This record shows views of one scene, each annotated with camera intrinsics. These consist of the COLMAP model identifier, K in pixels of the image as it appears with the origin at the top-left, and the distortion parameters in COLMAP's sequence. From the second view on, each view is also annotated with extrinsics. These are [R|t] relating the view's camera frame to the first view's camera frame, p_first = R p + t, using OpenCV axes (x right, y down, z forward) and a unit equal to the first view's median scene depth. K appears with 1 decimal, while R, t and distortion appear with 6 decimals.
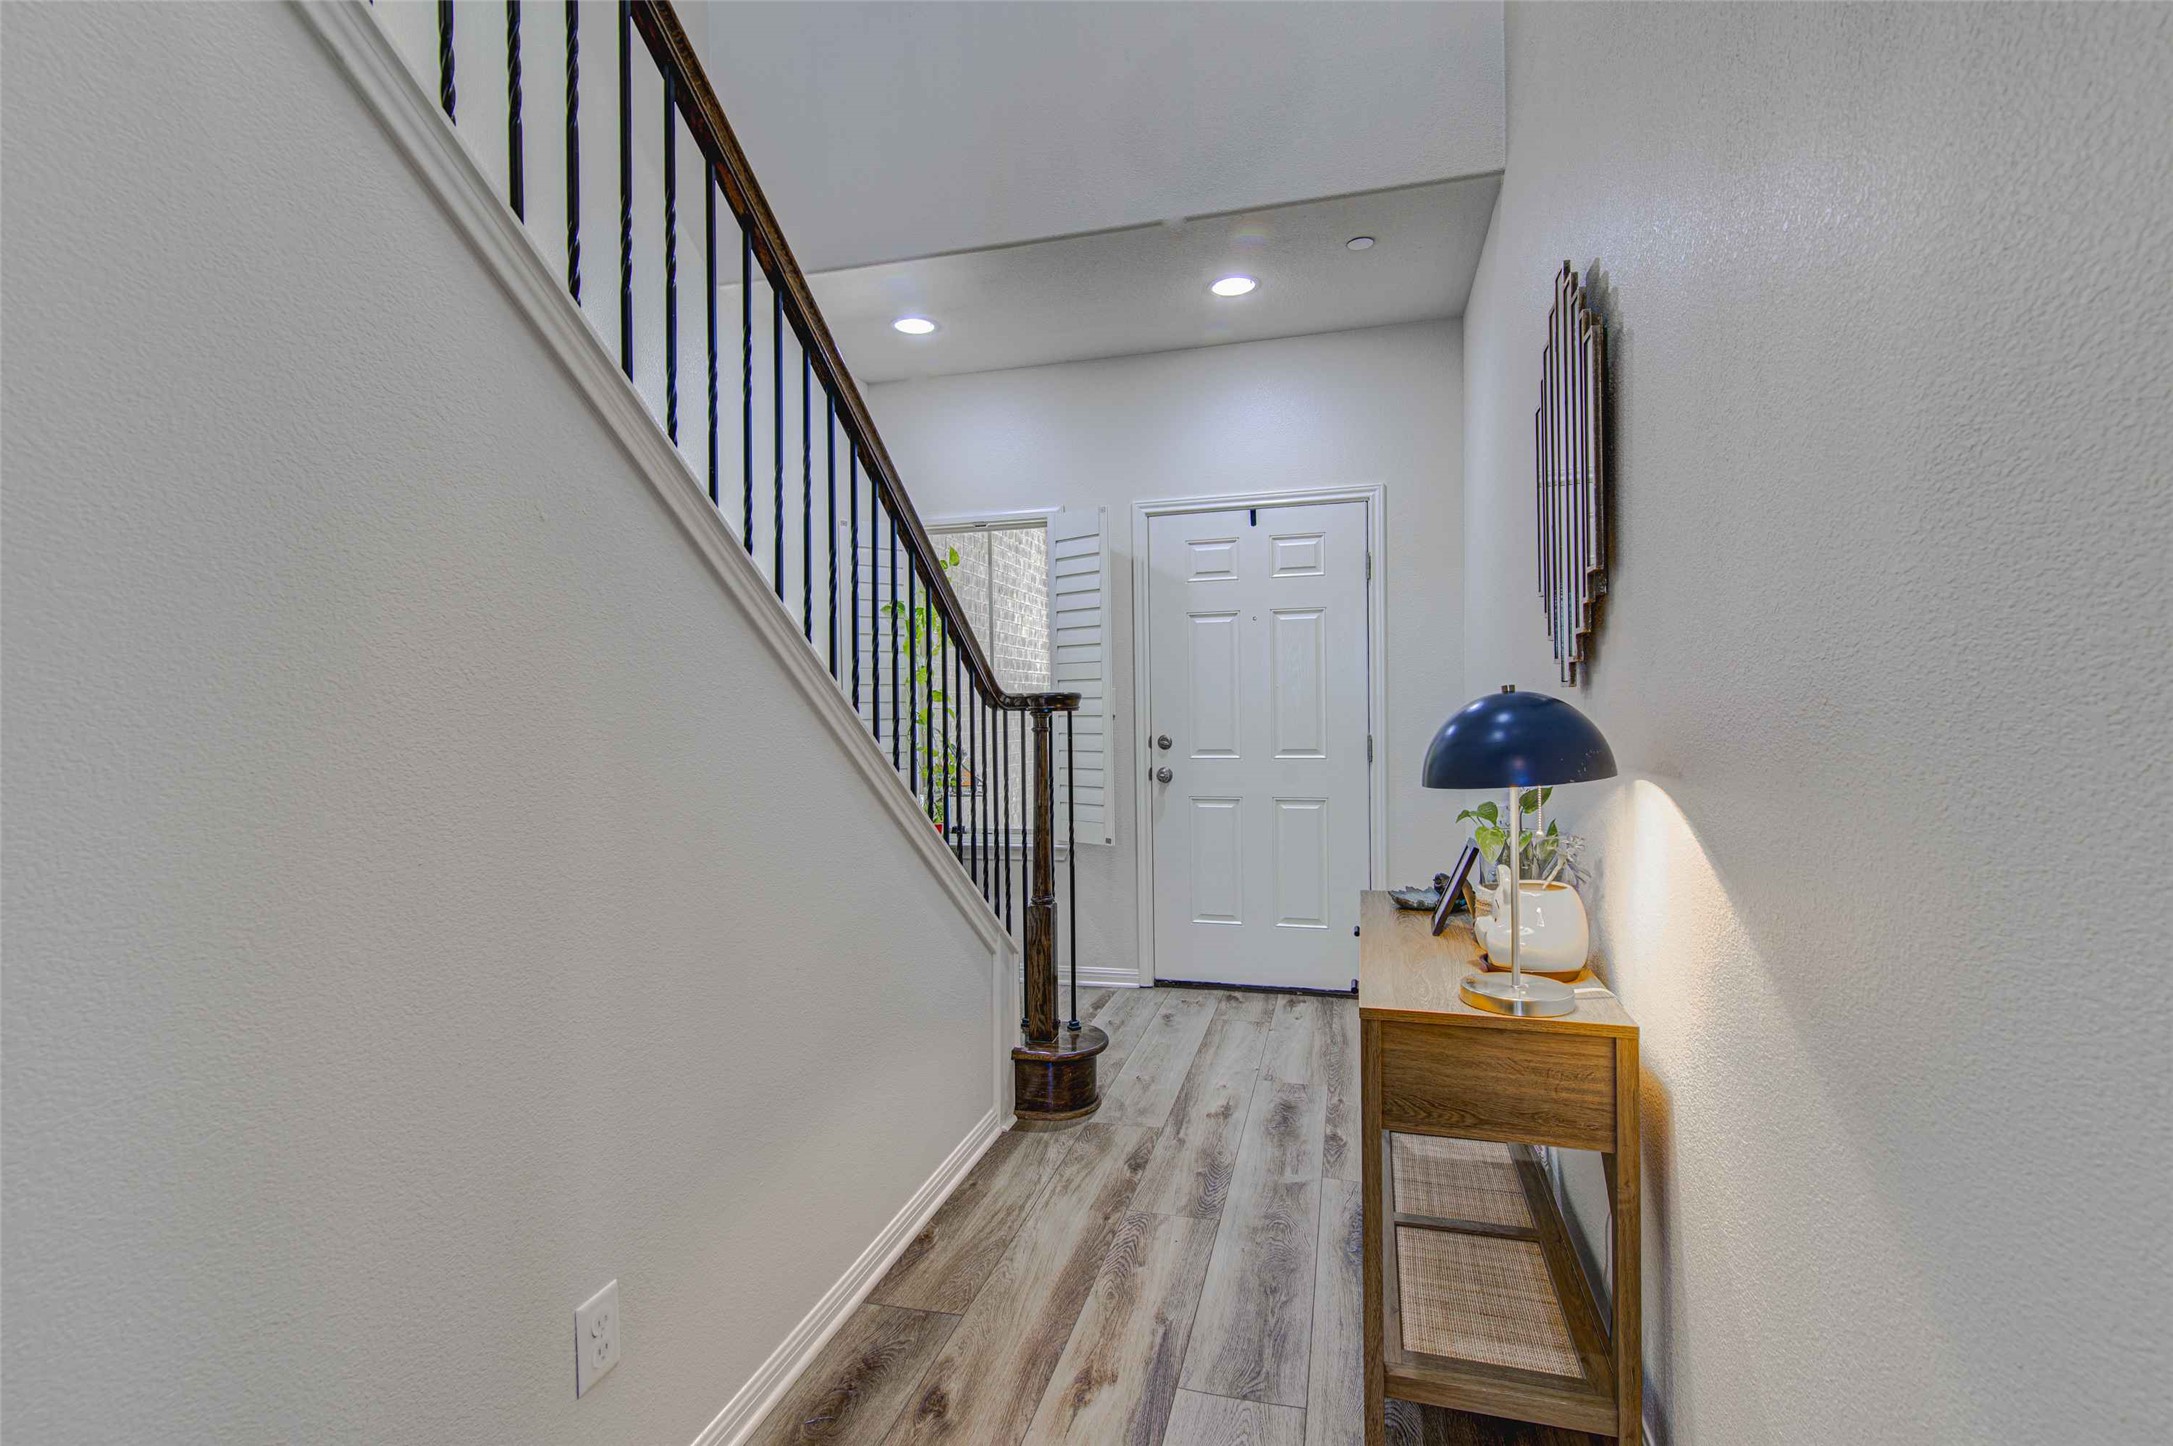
lens RADIAL K [[991.1, 0, 1083.8], [0, 991.1, 719.7], [0, 0, 1]] dist [0.014191, -0.001029]
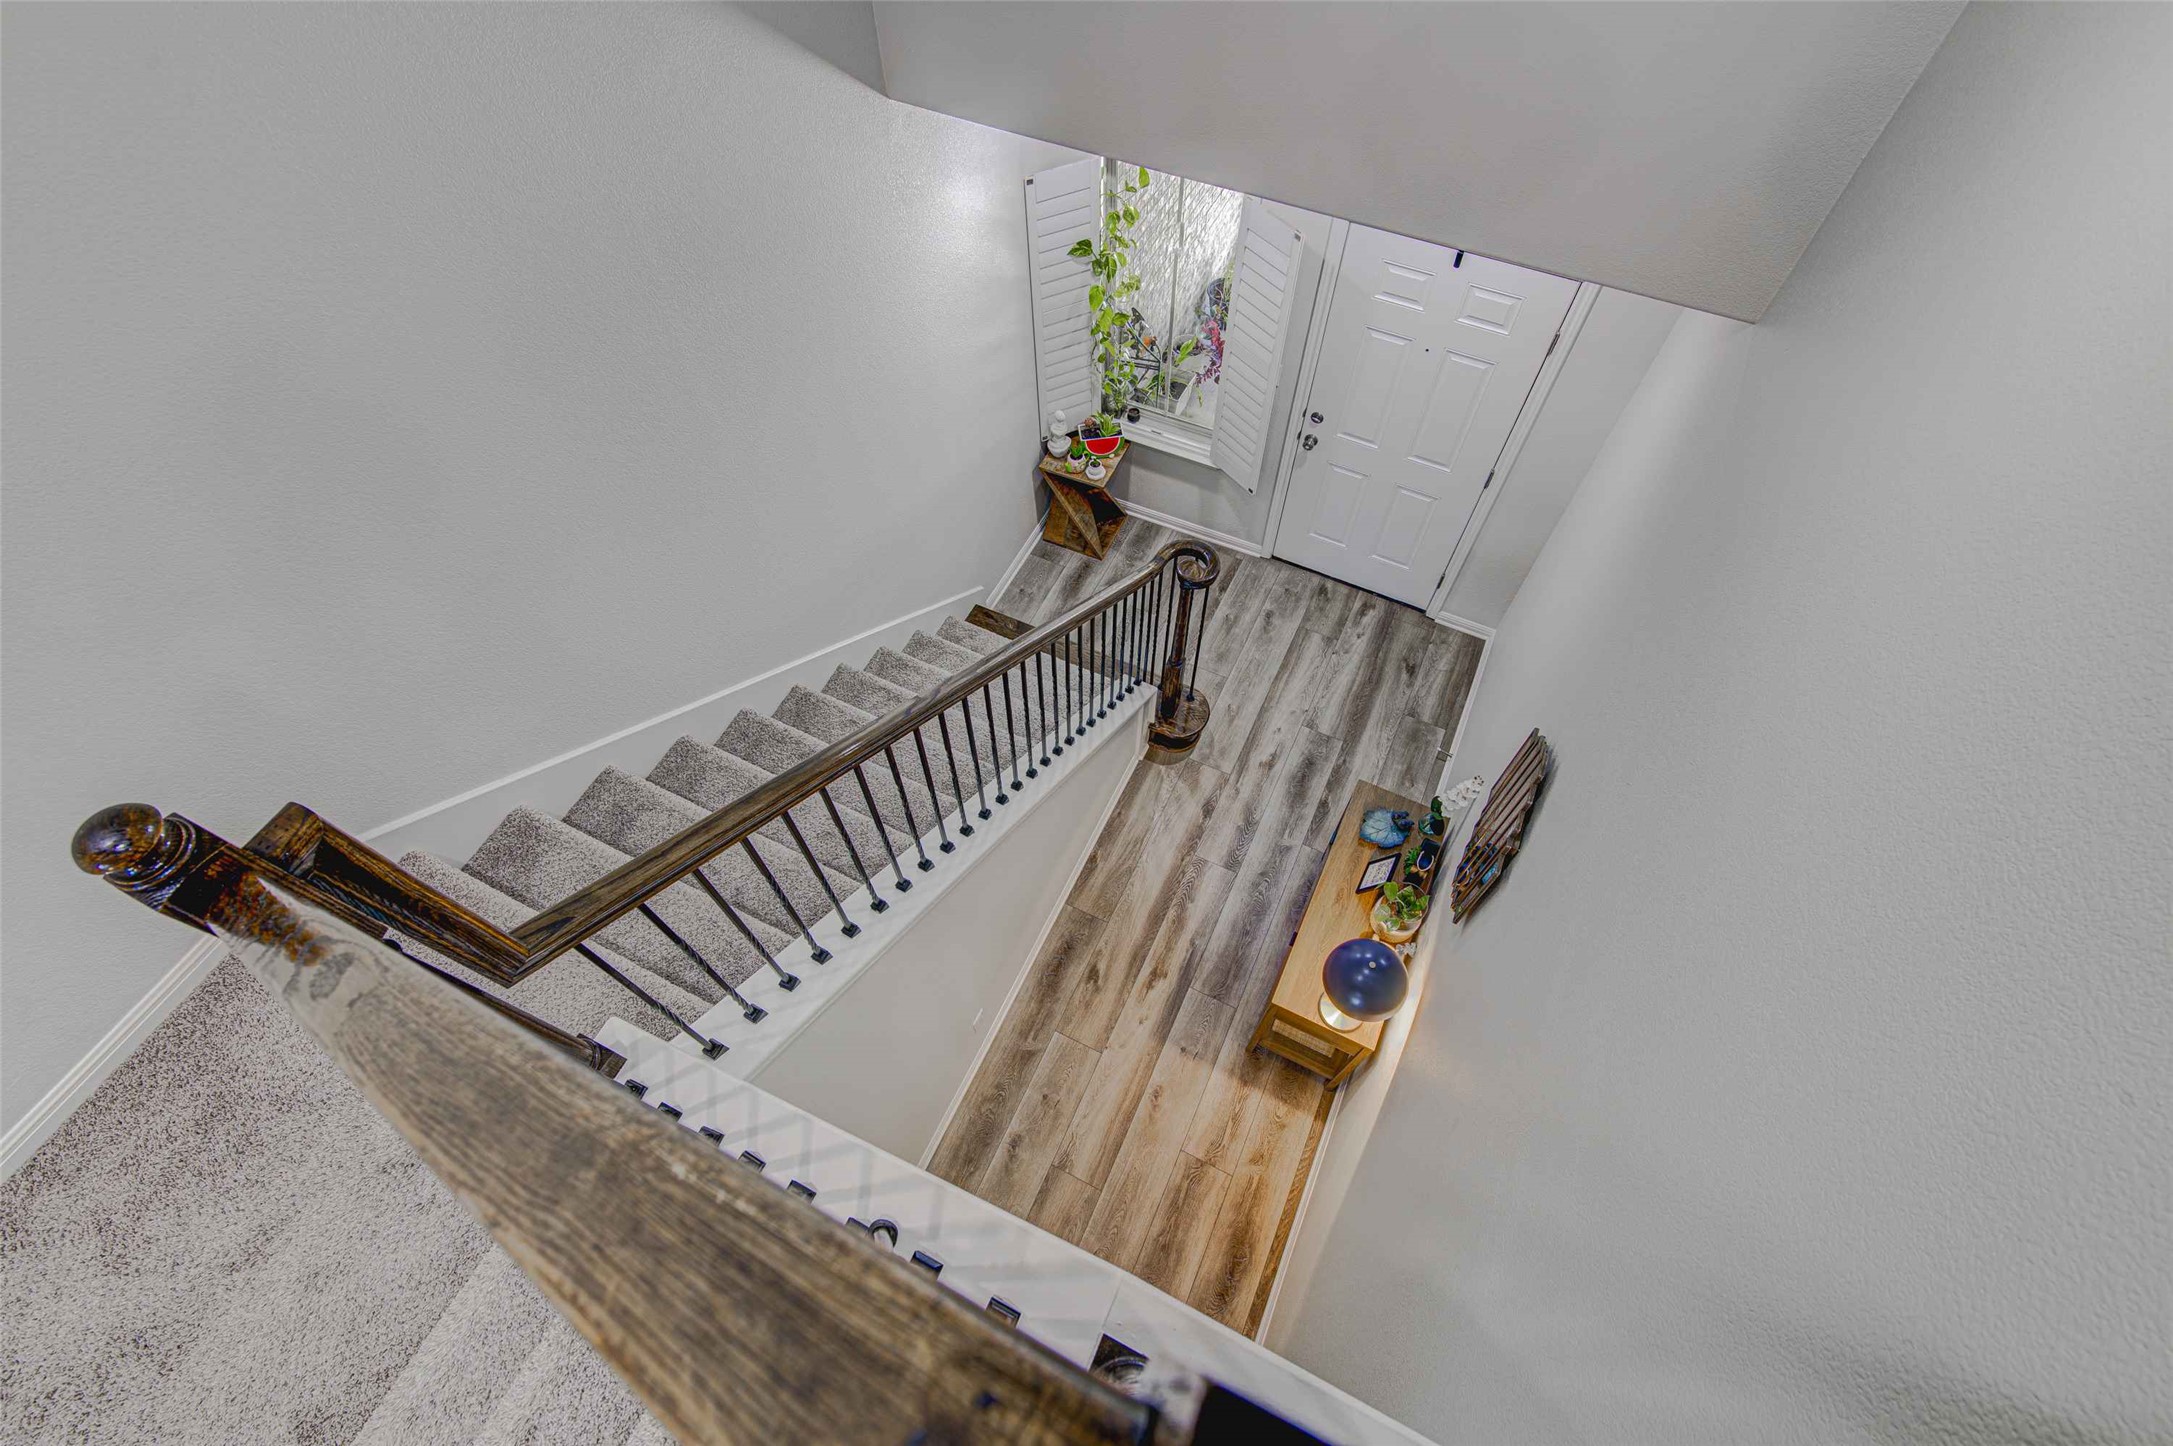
lens RADIAL K [[991.1, 0, 1091.1], [0, 991.1, 709.6], [0, 0, 1]] dist [0.014191, -0.001029]
pose [[0.983230, 0.161472, -0.084774, -0.034406], [-0.015818, 0.538593, 0.842418, -1.226196], [0.181685, -0.826949, 0.532115, 0.139565]]
